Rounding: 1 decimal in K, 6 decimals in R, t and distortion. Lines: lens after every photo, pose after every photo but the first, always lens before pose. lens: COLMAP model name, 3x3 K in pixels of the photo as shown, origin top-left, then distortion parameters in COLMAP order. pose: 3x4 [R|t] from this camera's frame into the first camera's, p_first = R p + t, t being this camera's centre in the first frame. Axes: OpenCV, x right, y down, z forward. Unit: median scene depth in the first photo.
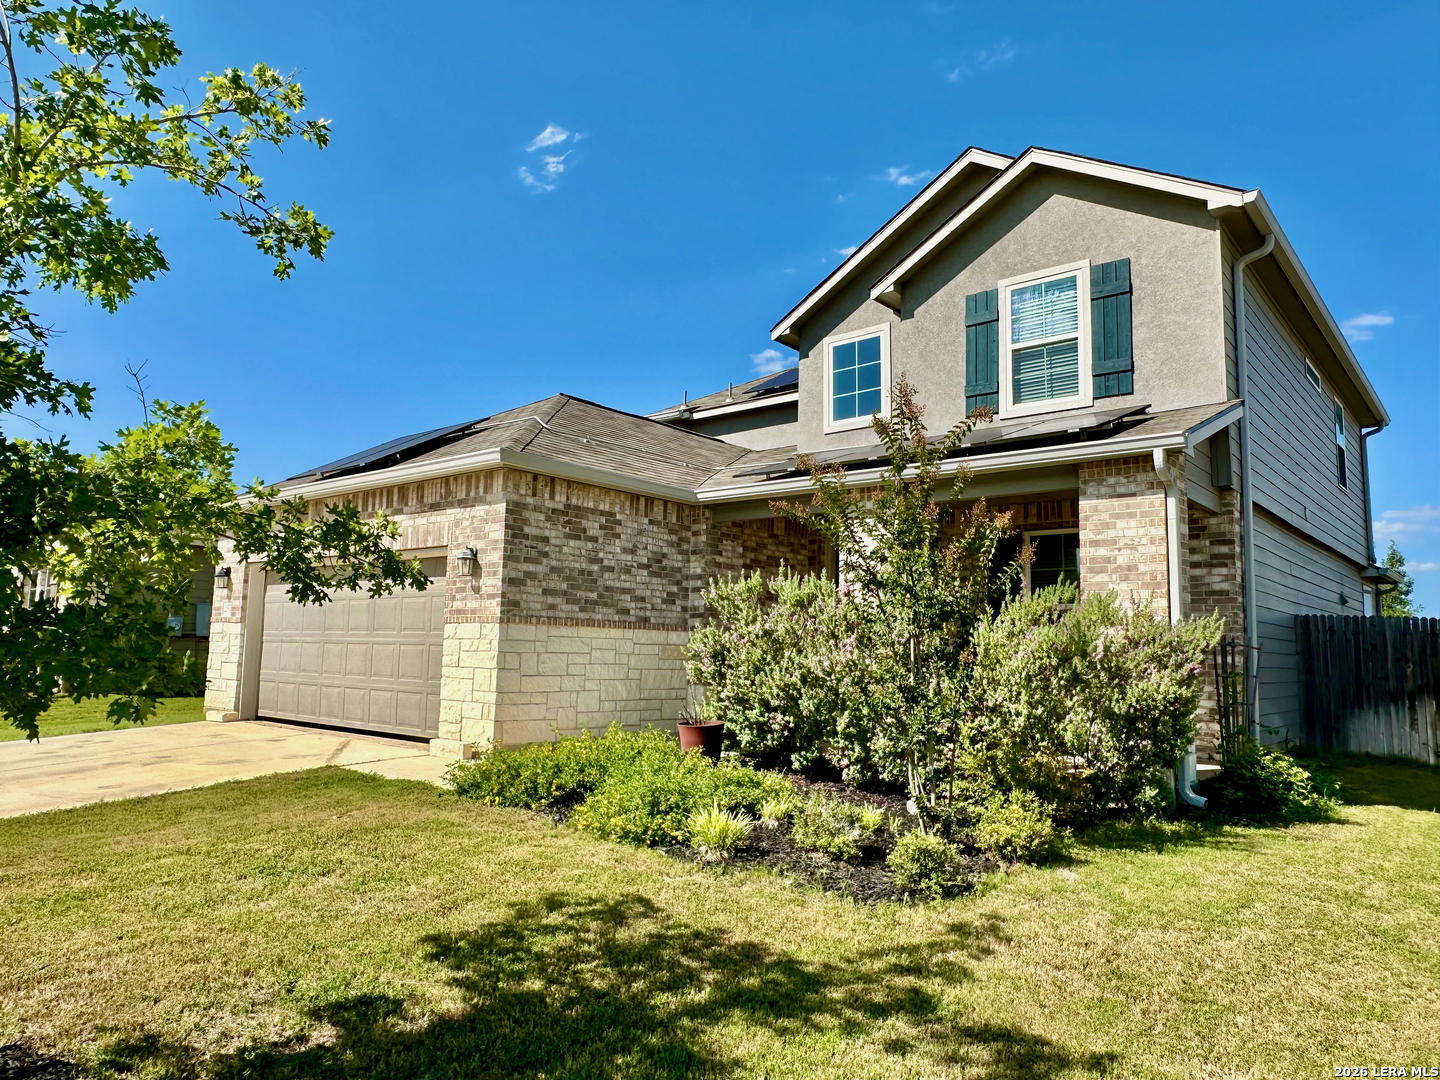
lens RADIAL K [[960.1, 0, 720.0], [0, 960.1, 540.0], [0, 0, 1]] dist [-0.003803, 0.001011]
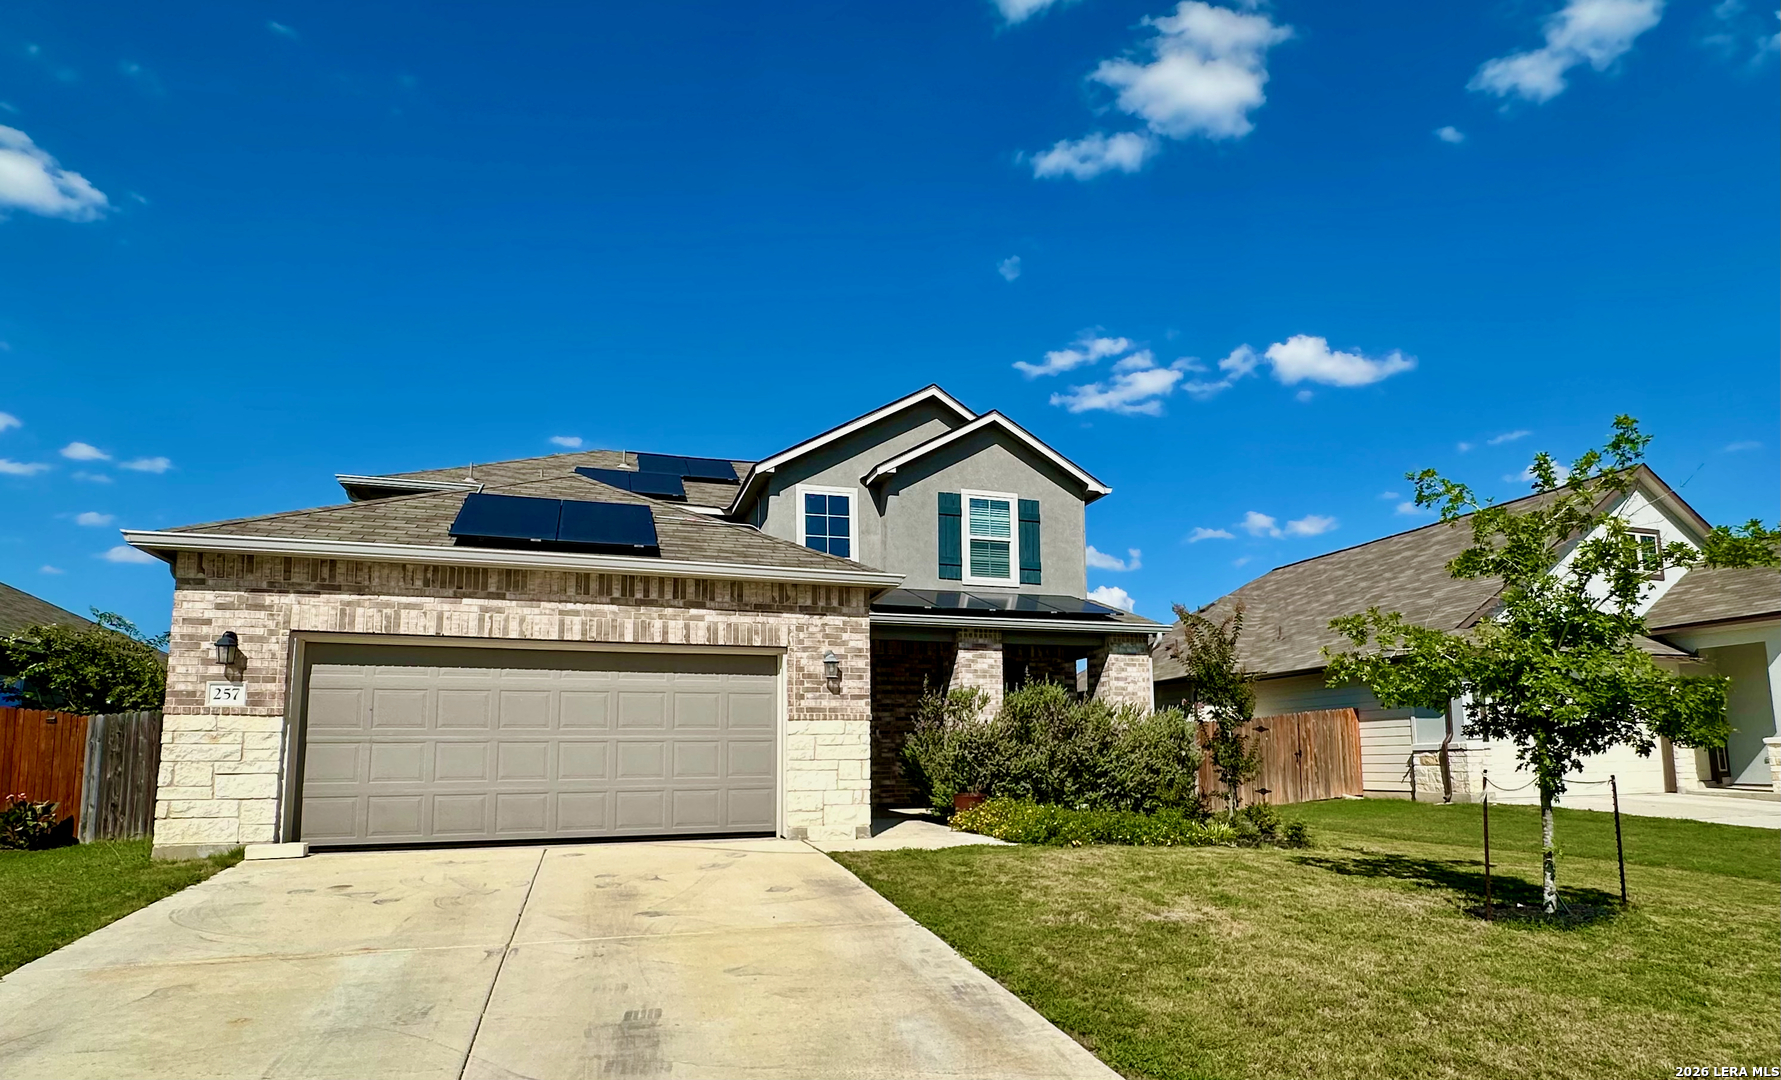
lens RADIAL K [[977.6, 0, 920.5], [0, 977.6, 640.9], [0, 0, 1]] dist [-0.016754, 0.029301]
pose [[0.513222, 0.078181, 0.854688, -1.115667], [-0.078824, 0.995927, -0.043768, 0.034076], [-0.854629, -0.044907, 0.517294, 0.306839]]
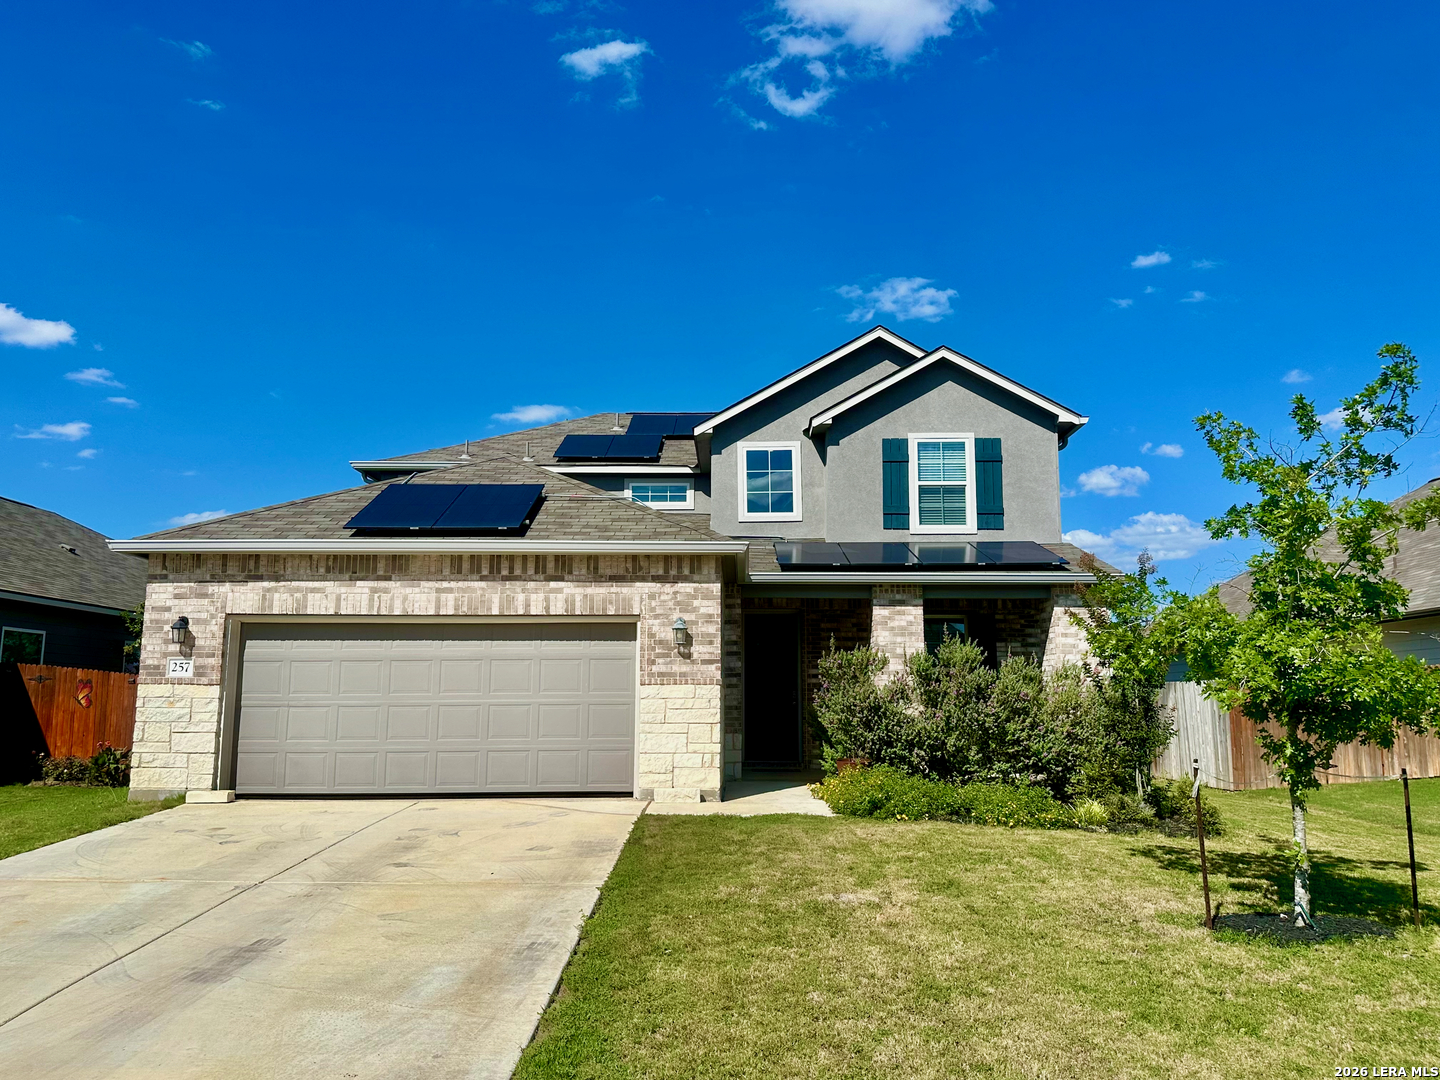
lens RADIAL K [[1070.7, 0, 720.0], [0, 1070.7, 540.0], [0, 0, 1]] dist [0.155332, -0.244184]
pose [[0.773246, 0.078486, 0.629231, -0.992973], [-0.059401, 0.996913, -0.051351, -0.022744], [-0.631318, 0.002330, 0.775520, -0.037001]]
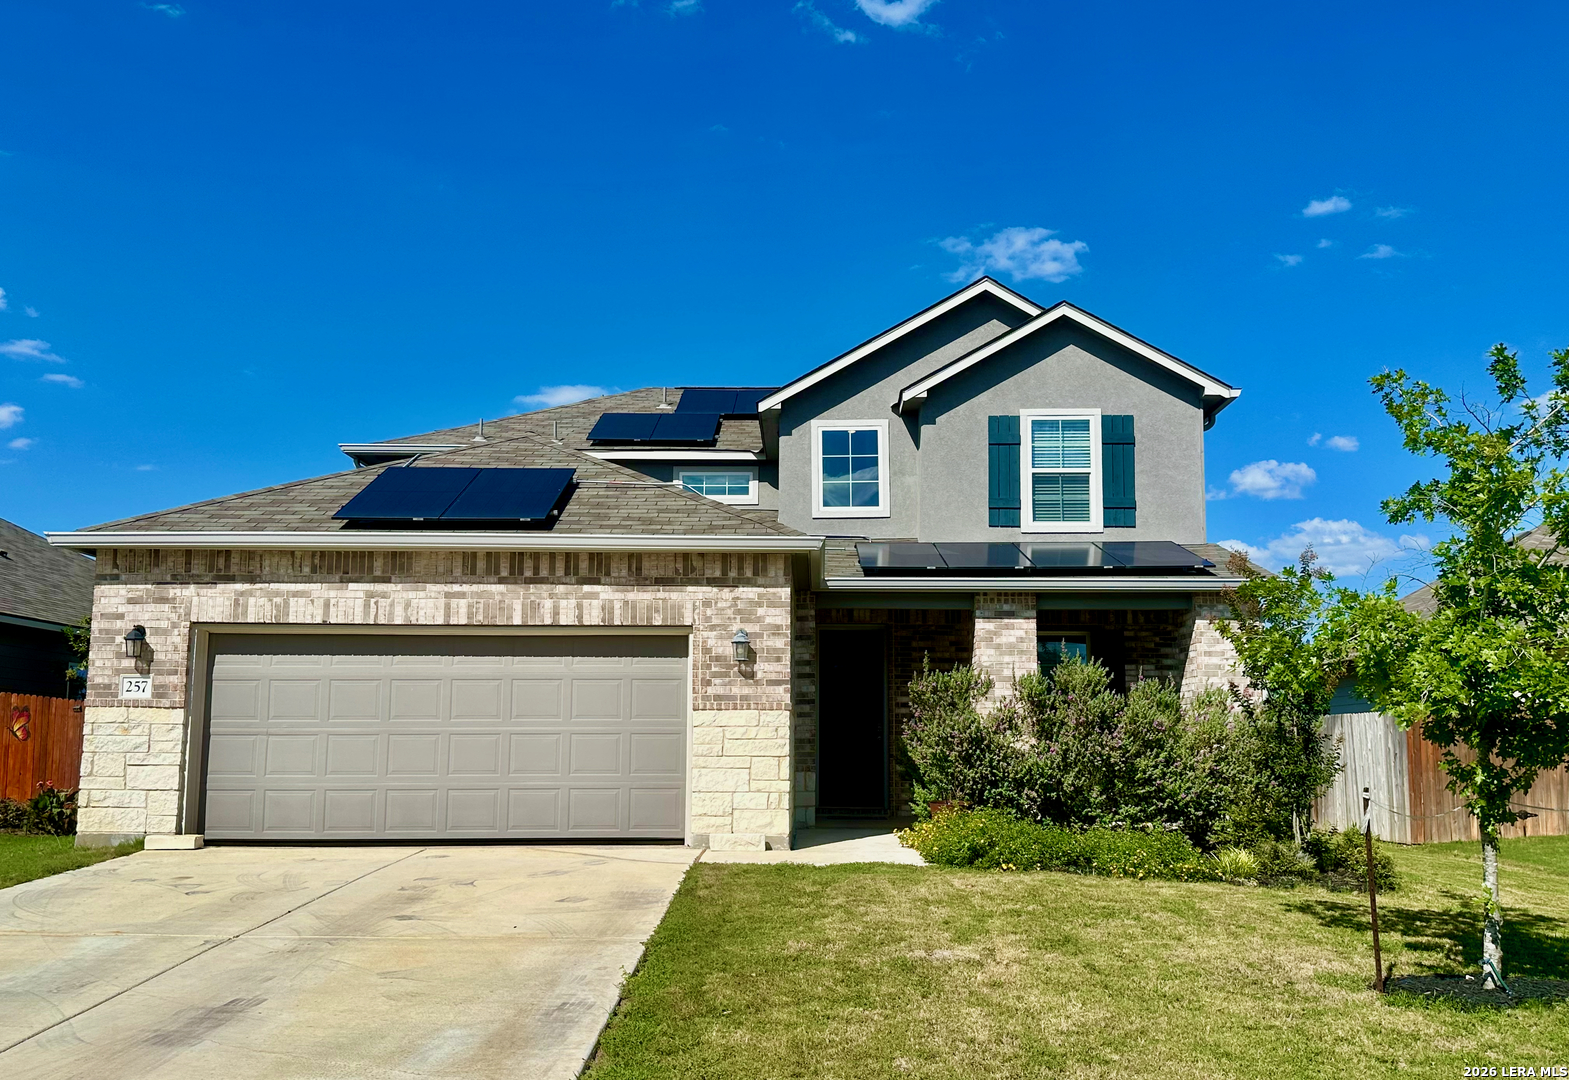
lens RADIAL K [[1301.5, 0, 784.7], [0, 1301.5, 586.2], [0, 0, 1]] dist [0.169369, -0.285179]
pose [[0.775367, 0.063528, 0.628307, -0.992179], [-0.061774, 0.997786, -0.024653, -0.006941], [-0.628482, -0.019698, 0.777574, -0.037212]]
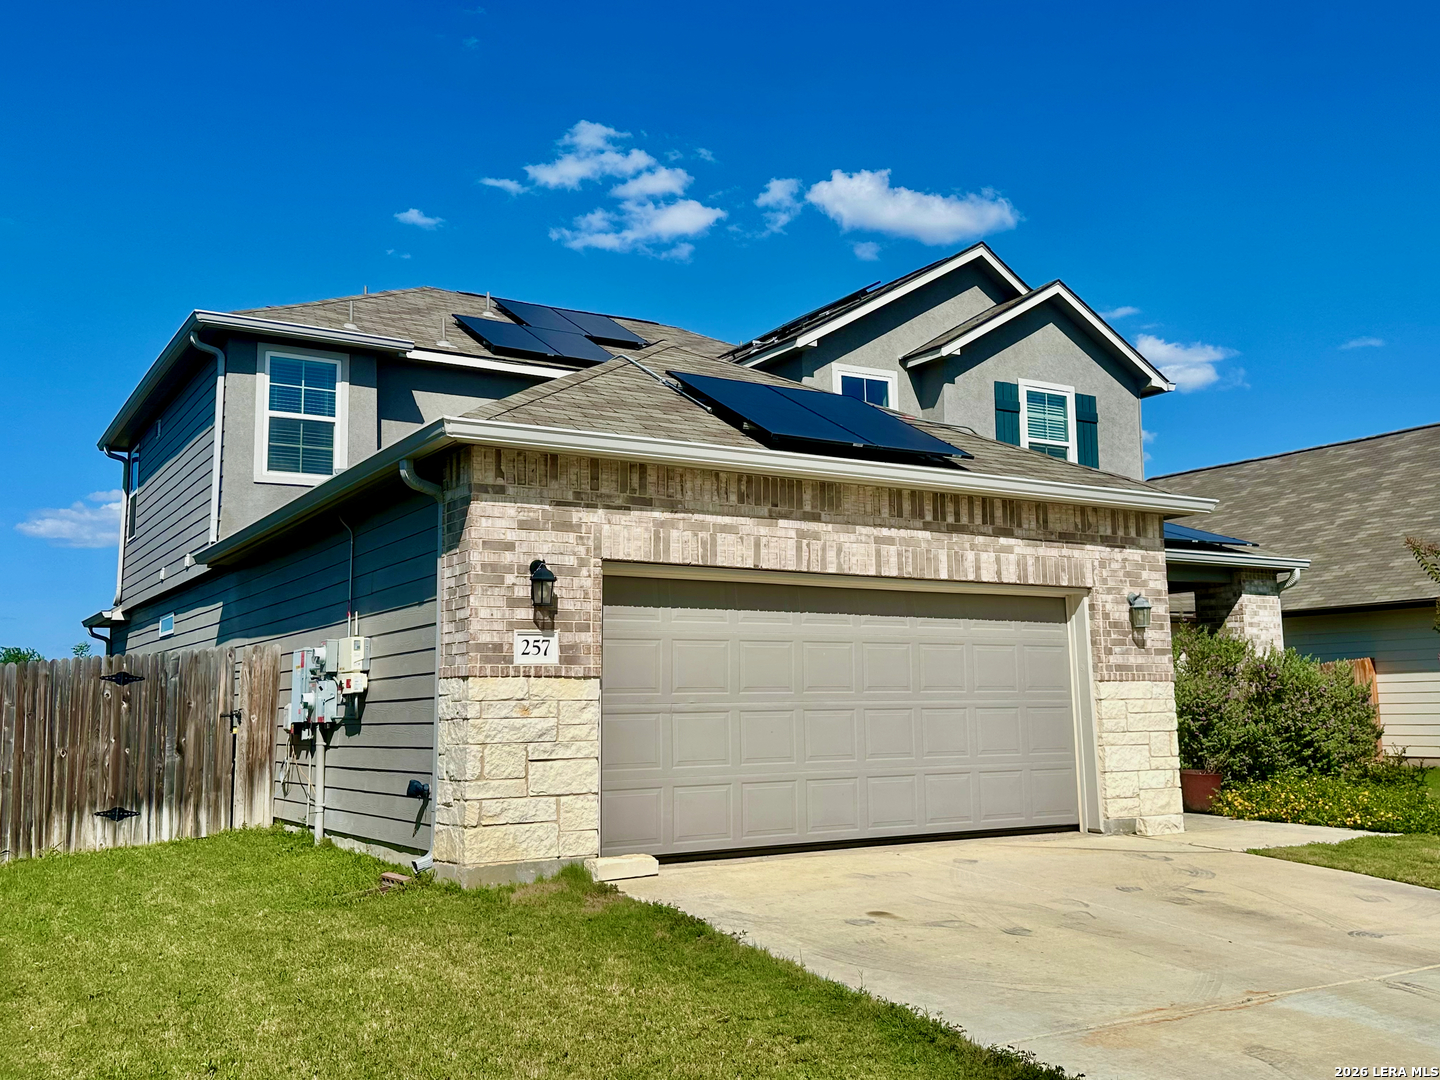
lens RADIAL K [[1304.6, 0, 720.0], [0, 1304.6, 540.0], [0, 0, 1]] dist [0.202137, -0.392567]
pose [[0.306903, 0.093724, 0.947115, -1.458557], [-0.089413, 0.993577, -0.069348, 0.072215], [-0.947531, -0.063402, 0.313312, 0.931925]]
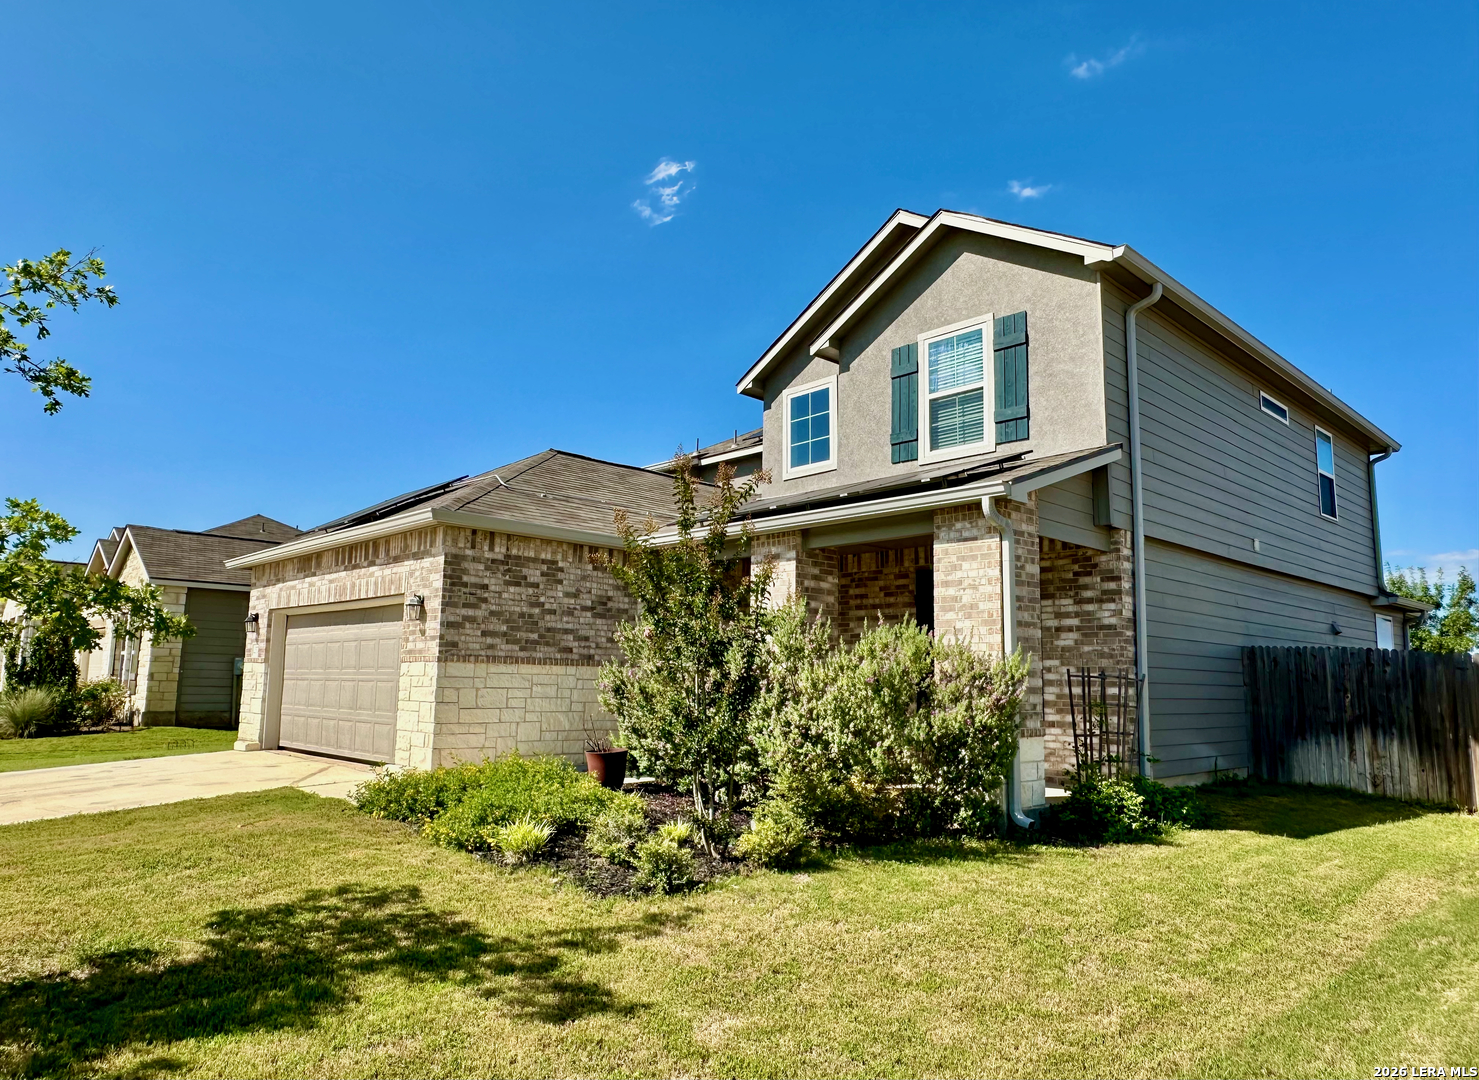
lens RADIAL K [[964.6, 0, 739.4], [0, 964.6, 557.0], [0, 0, 1]] dist [-0.002273, 0.000095]
pose [[0.994304, -0.019582, -0.104765, 0.224671], [0.017734, 0.999671, -0.018545, -0.008809], [0.105094, 0.016581, 0.994324, -0.088147]]
